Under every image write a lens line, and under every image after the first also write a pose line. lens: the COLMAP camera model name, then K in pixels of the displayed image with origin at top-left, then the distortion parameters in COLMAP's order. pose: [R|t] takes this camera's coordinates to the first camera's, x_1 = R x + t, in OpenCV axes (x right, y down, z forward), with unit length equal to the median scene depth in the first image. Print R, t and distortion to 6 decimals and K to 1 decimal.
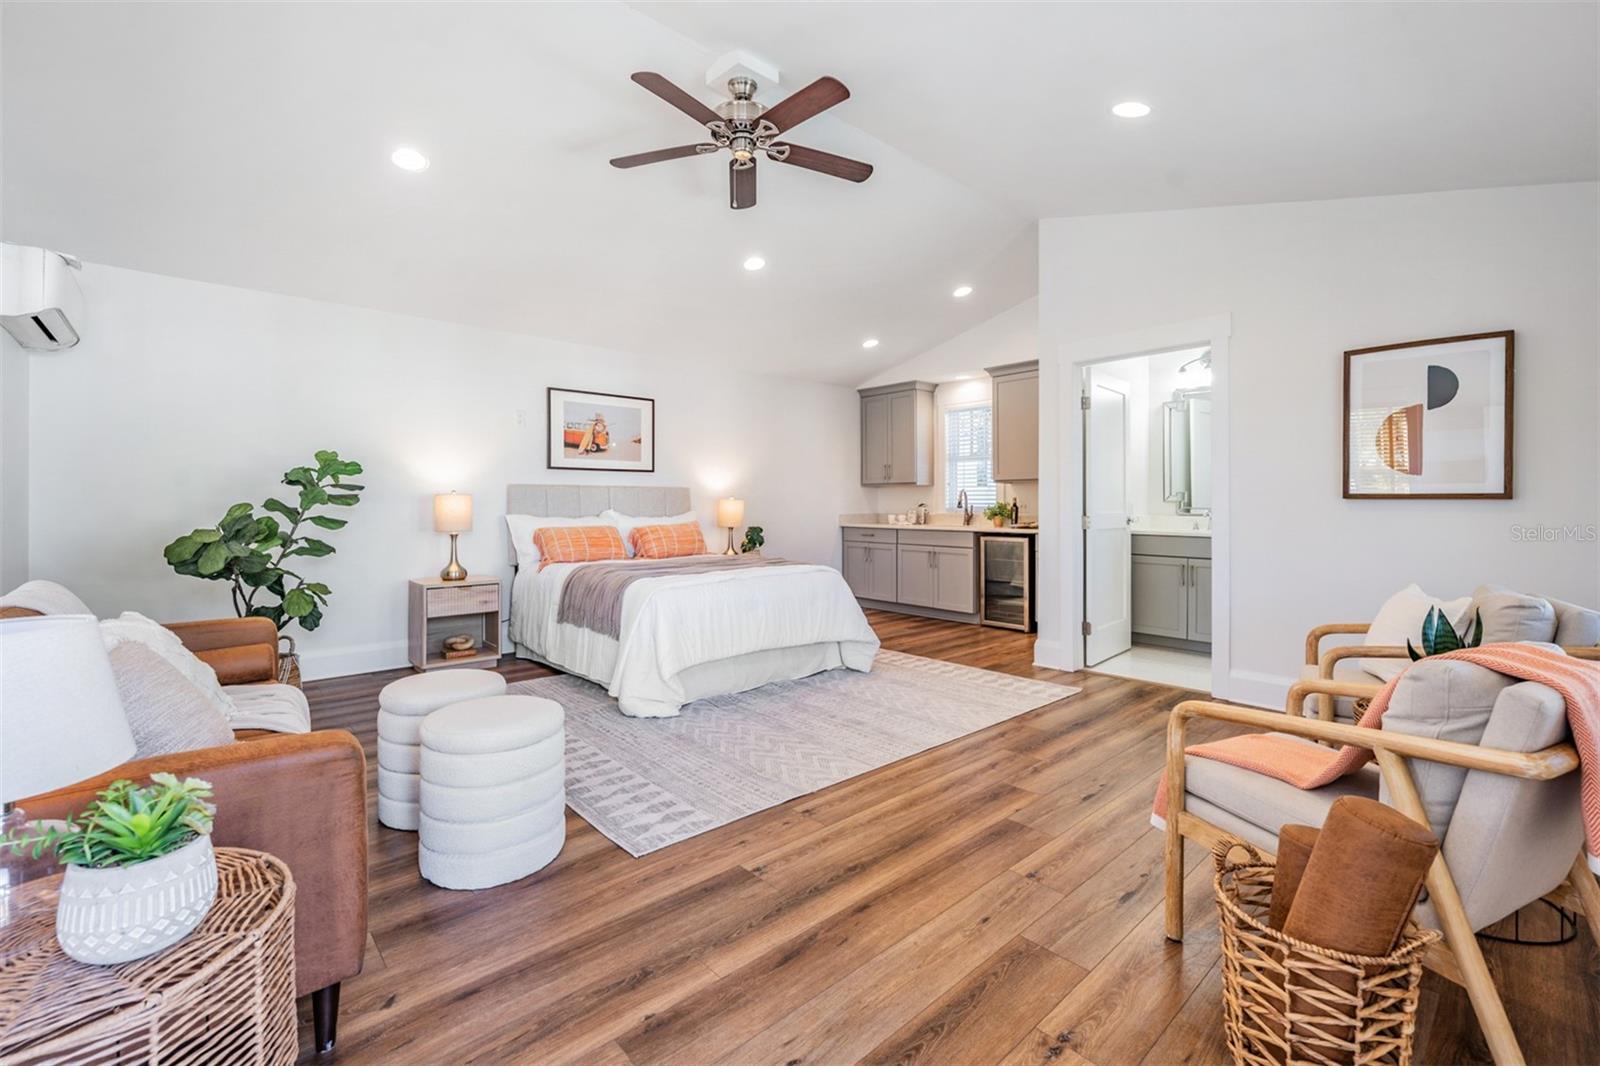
lens RADIAL K [[689.4, 0, 795.8], [0, 689.4, 498.6], [0, 0, 1]] dist [0.001320, 0.000288]
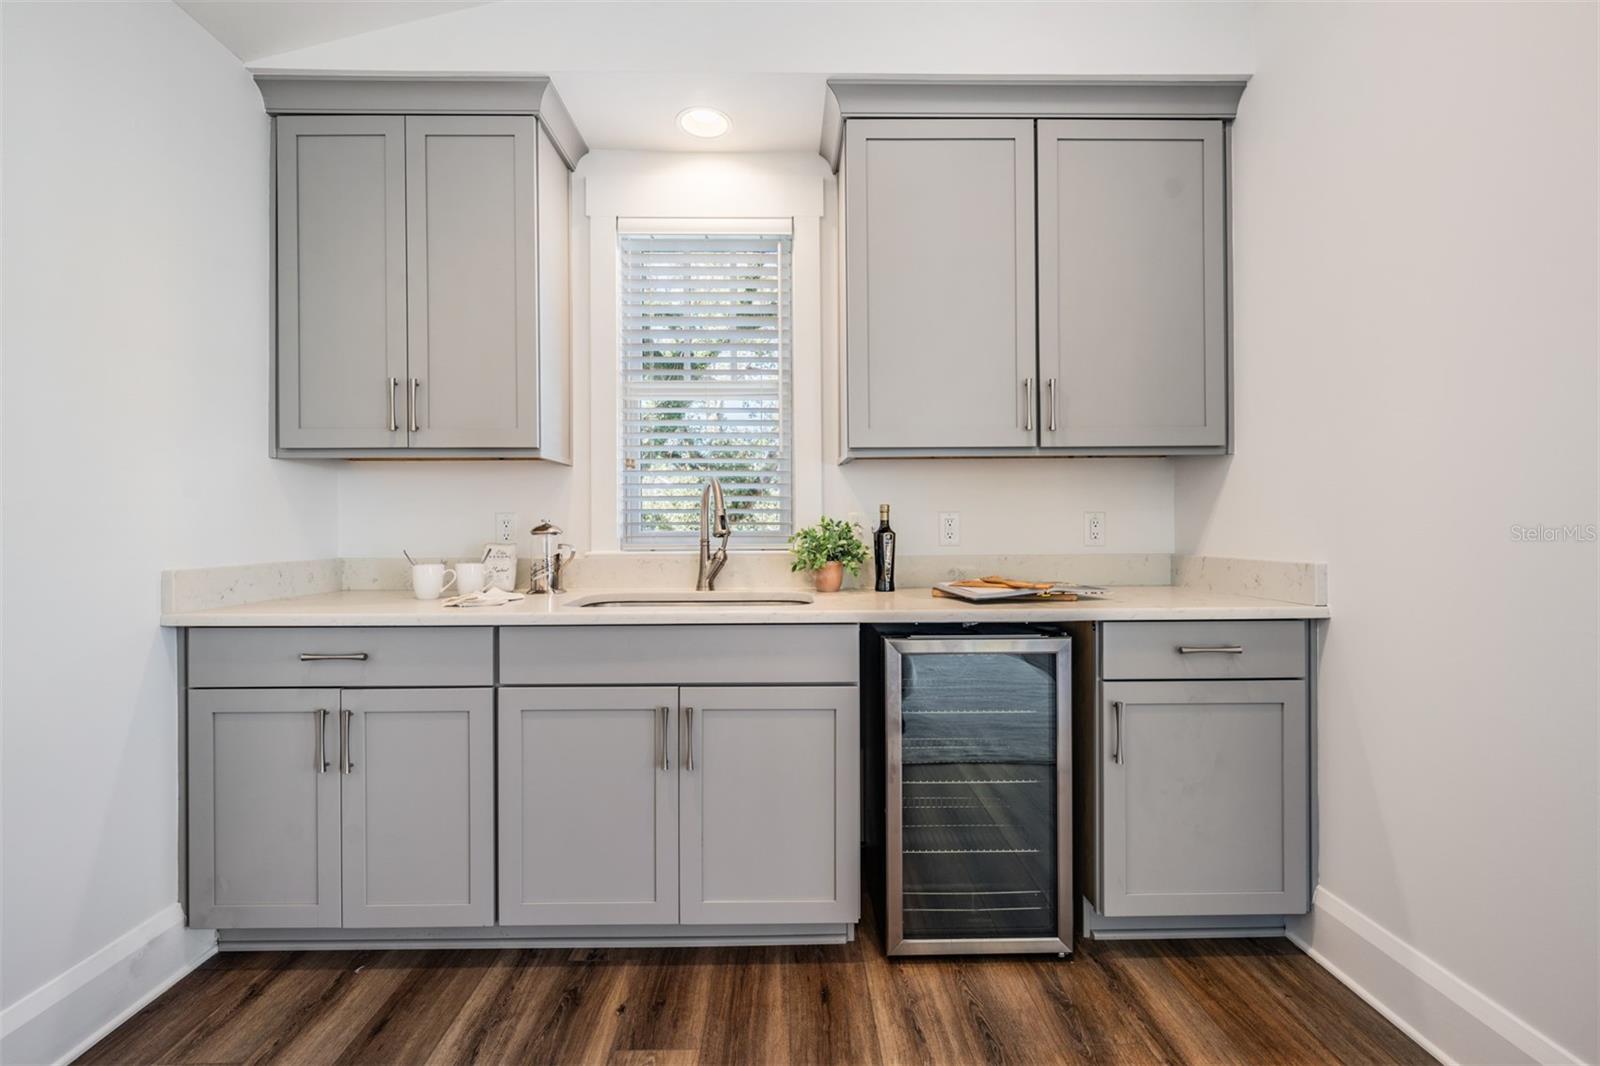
lens RADIAL K [[677.4, 0, 797.9], [0, 677.4, 522.6], [0, 0, 1]] dist [0.000877, 0.000191]
pose [[0.651577, 0.001464, 0.758581, 0.036566], [-0.000570, 0.999999, -0.001440, 0.008106], [-0.758582, 0.000506, 0.651577, 0.820814]]
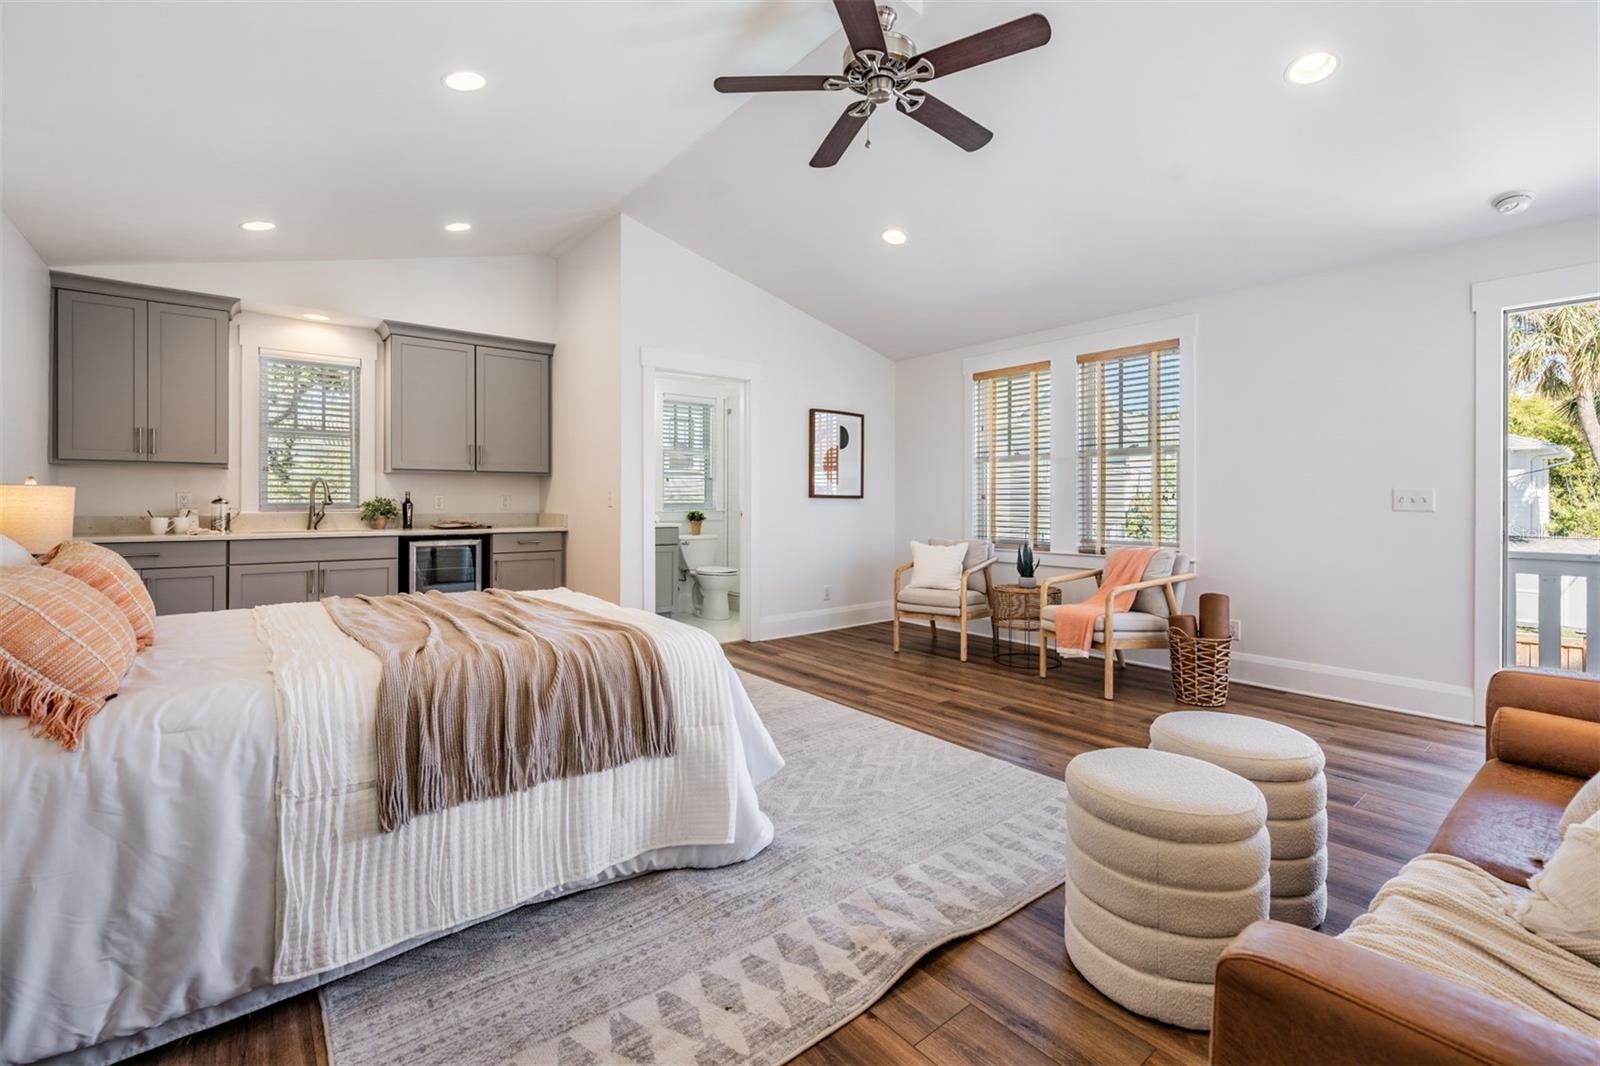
lens RADIAL K [[689.4, 0, 795.8], [0, 689.4, 498.6], [0, 0, 1]] dist [0.001320, 0.000288]
pose [[0.048420, 0.003478, 0.998821, -0.461102], [-0.010935, 0.999936, -0.002952, 0.004289], [-0.998767, -0.010779, 0.048454, 0.516648]]
